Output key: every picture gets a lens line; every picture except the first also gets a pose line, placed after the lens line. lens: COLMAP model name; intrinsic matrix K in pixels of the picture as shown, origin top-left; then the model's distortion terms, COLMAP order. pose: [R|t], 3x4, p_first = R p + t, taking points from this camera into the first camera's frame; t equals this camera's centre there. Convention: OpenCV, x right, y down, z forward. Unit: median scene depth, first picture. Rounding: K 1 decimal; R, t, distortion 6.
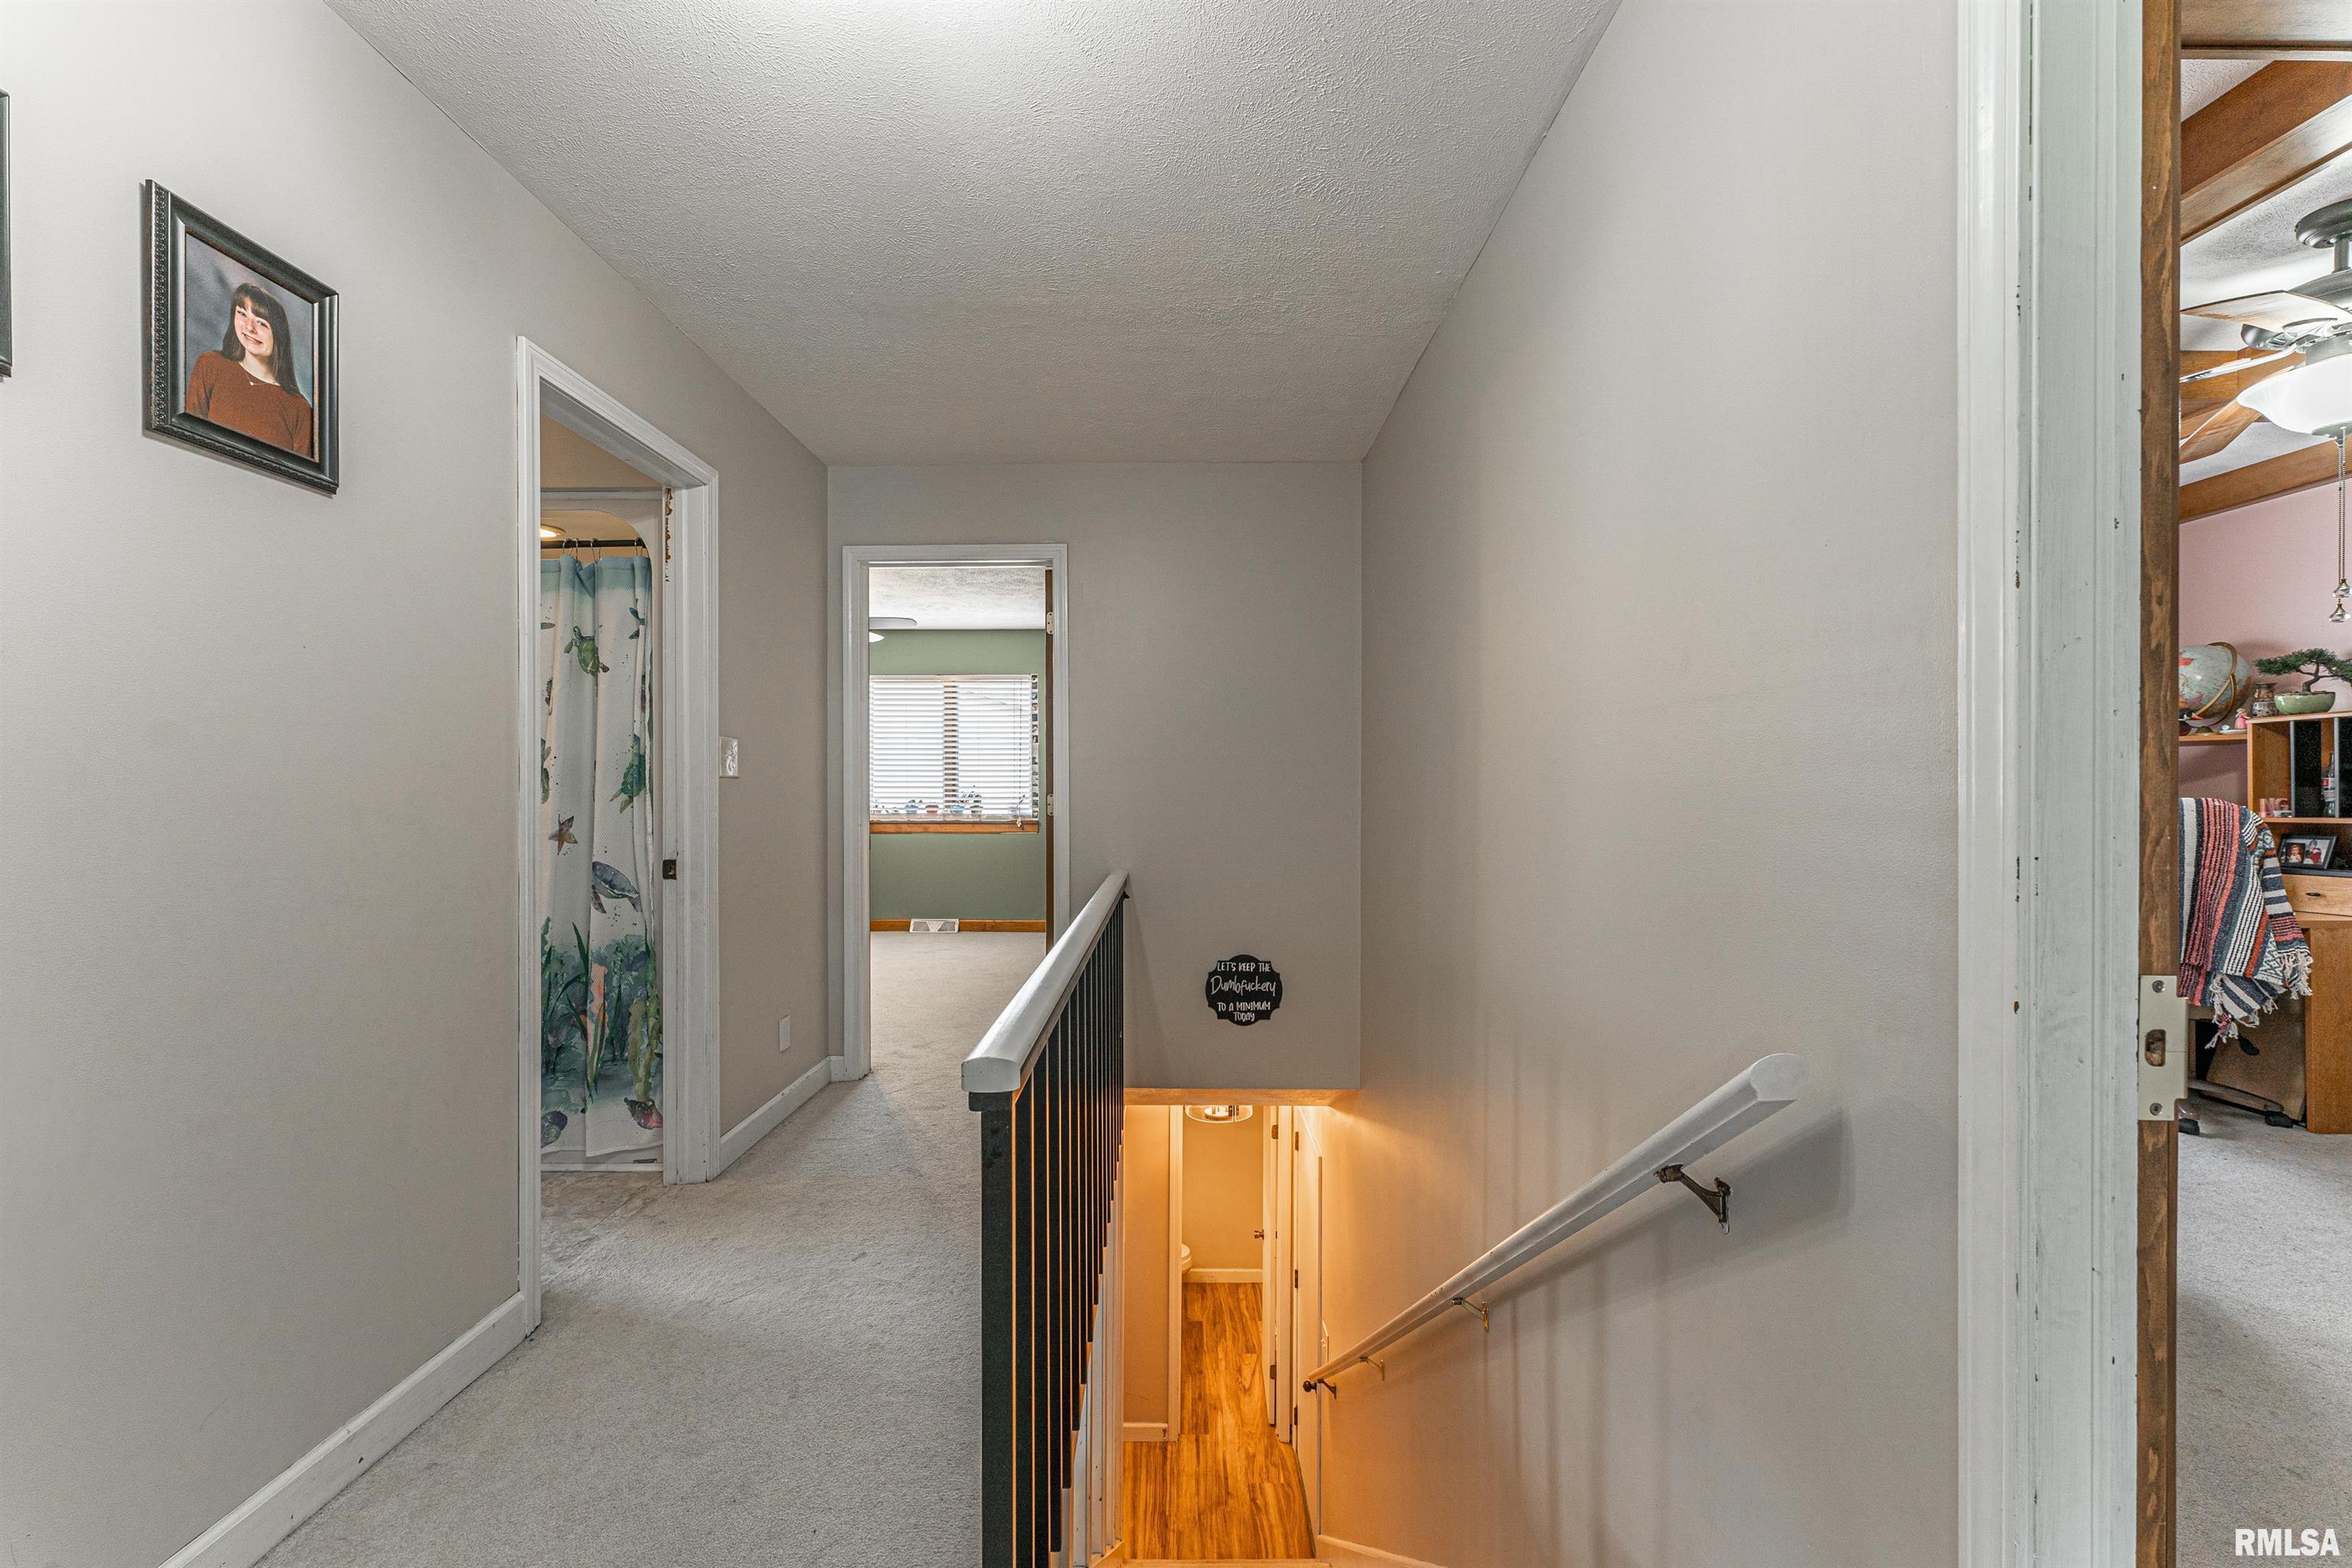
lens RADIAL K [[946.7, 0, 1172.1], [0, 946.7, 789.1], [0, 0, 1]] dist [-0.000152, 0.000000]
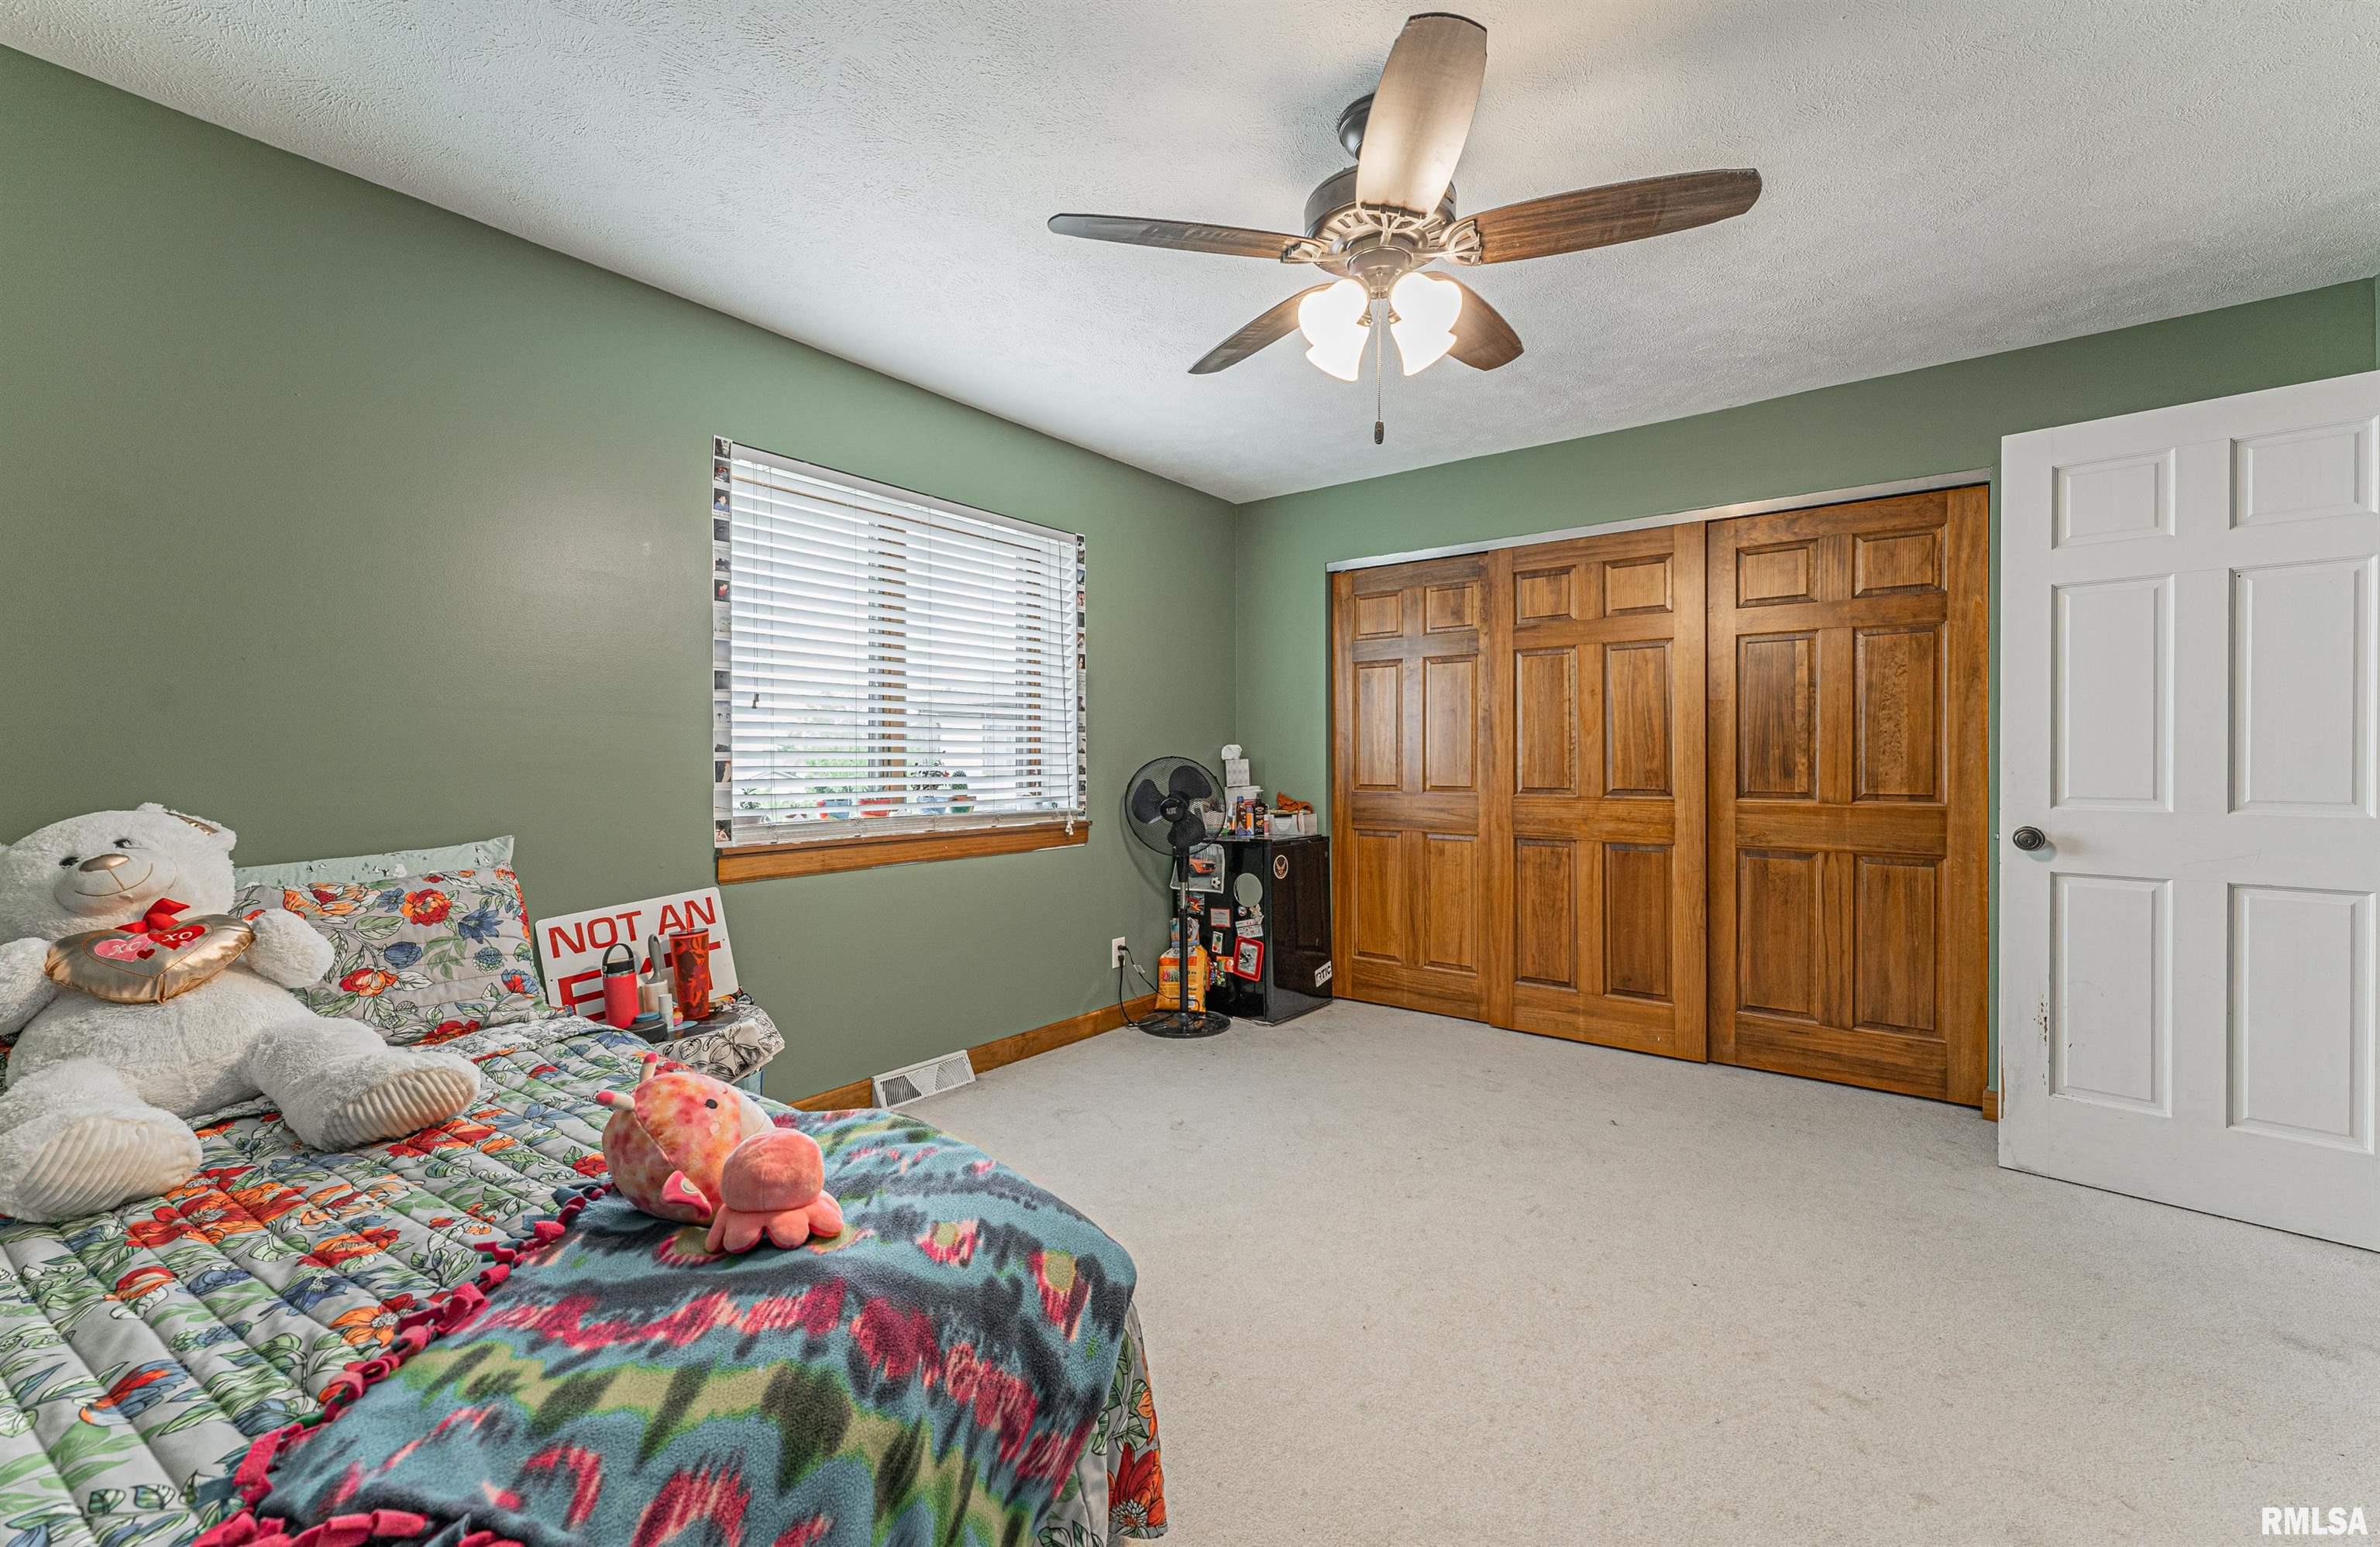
lens RADIAL K [[929.6, 0, 1199.1], [0, 929.6, 768.1], [0, 0, 1]] dist [0.002758, 0.000031]
pose [[0.621922, -0.009476, 0.783022, -0.500021], [0.000173, 0.999928, 0.011964, -0.001026], [-0.783079, -0.007305, 0.621879, 0.636191]]
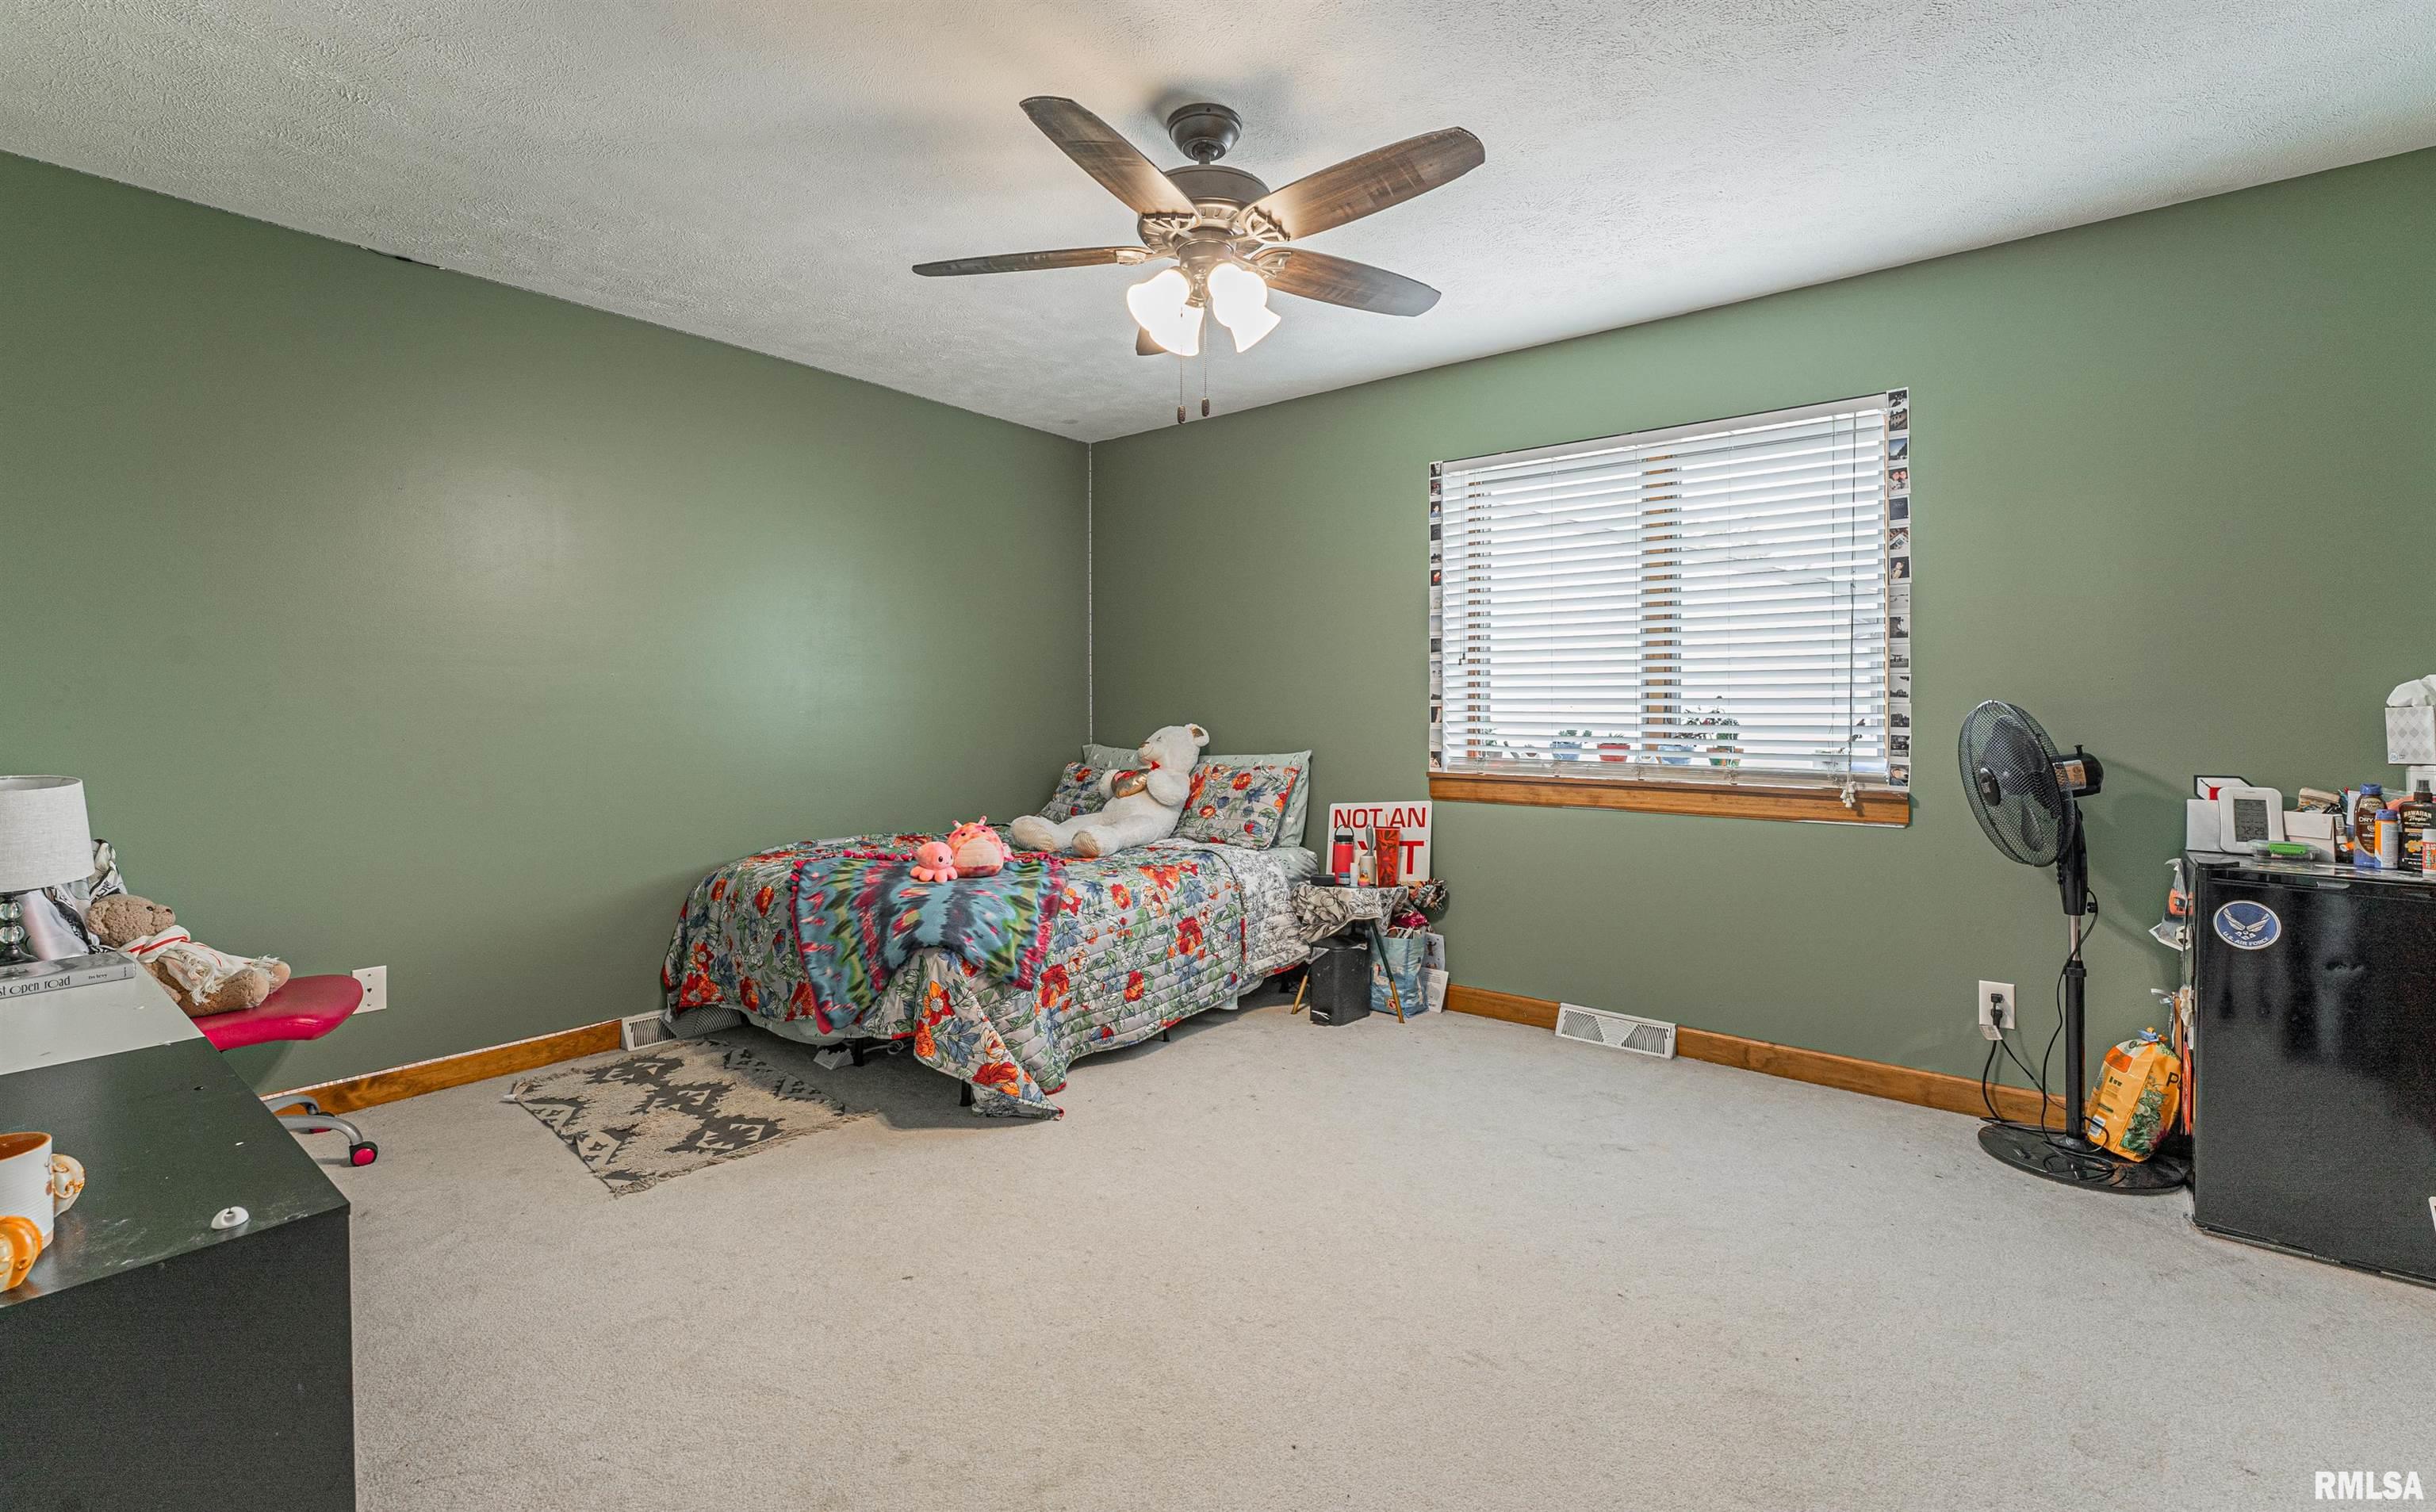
lens RADIAL K [[1065.8, 0, 1207.1], [0, 1065.8, 711.8], [0, 0, 1]] dist [0.013545, -0.000100]
pose [[0.774116, 0.002838, -0.633038, -0.089523], [0.002020, 0.999974, 0.006952, -0.000820], [0.633041, -0.006660, 0.774090, 0.511978]]
